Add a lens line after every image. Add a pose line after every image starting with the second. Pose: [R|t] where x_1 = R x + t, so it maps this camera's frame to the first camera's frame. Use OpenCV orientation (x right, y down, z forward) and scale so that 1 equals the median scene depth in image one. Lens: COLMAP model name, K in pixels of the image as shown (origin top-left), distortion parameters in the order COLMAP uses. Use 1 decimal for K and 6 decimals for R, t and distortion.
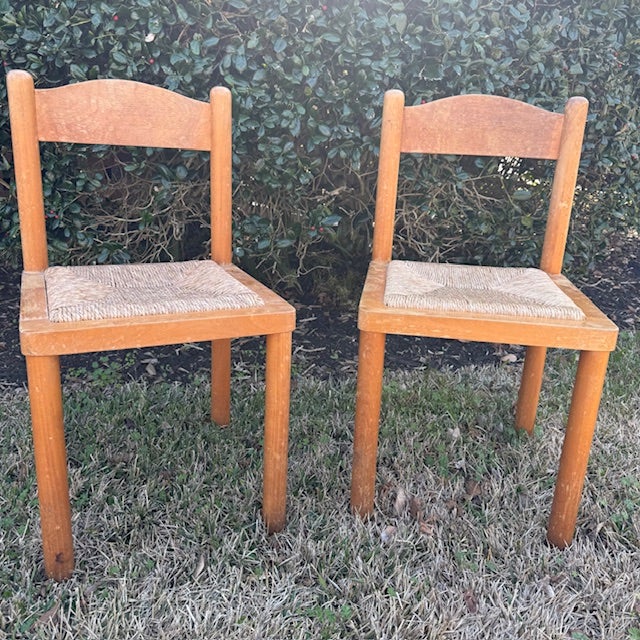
lens RADIAL K [[597.2, 0, 322.7], [0, 597.2, 323.6], [0, 0, 1]] dist [-0.010709, 0.000000]
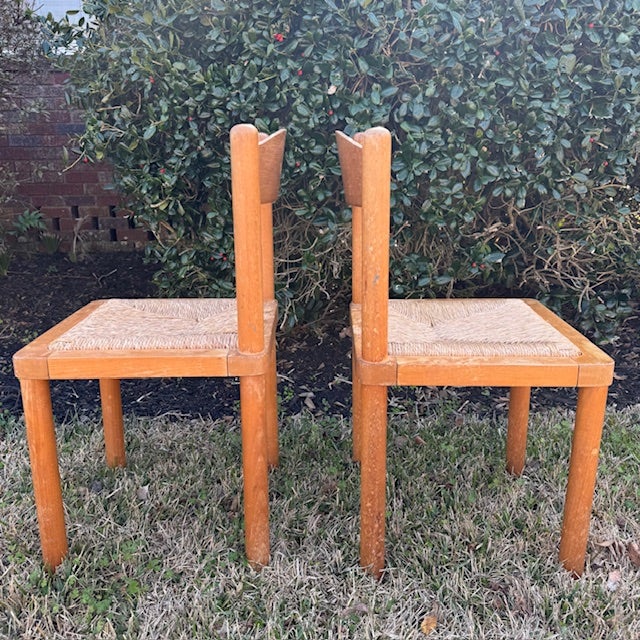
lens RADIAL K [[602.7, 0, 320.4], [0, 602.7, 320.5], [0, 0, 1]] dist [0.000258, 0.000000]
pose [[0.993068, 0.000861, -0.117542, -0.171232], [-0.006914, 0.998670, -0.051094, -0.014468], [0.117342, 0.051552, 0.991753, -0.042464]]
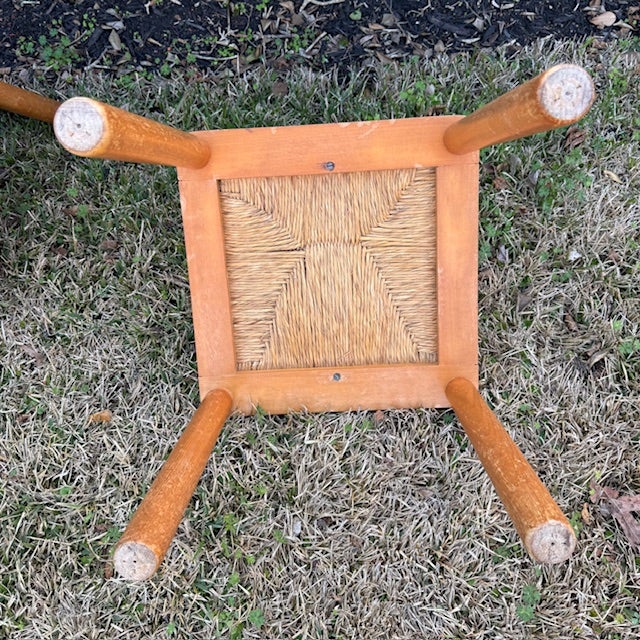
lens RADIAL K [[602.7, 0, 337.5], [0, 602.7, 315.9], [0, 0, 1]] dist [0.000258, 0.000000]
pose [[0.991419, 0.074401, -0.107481, 0.132049], [0.011848, 0.767696, 0.640704, -0.173580], [0.130182, -0.636480, 0.760228, 0.241784]]
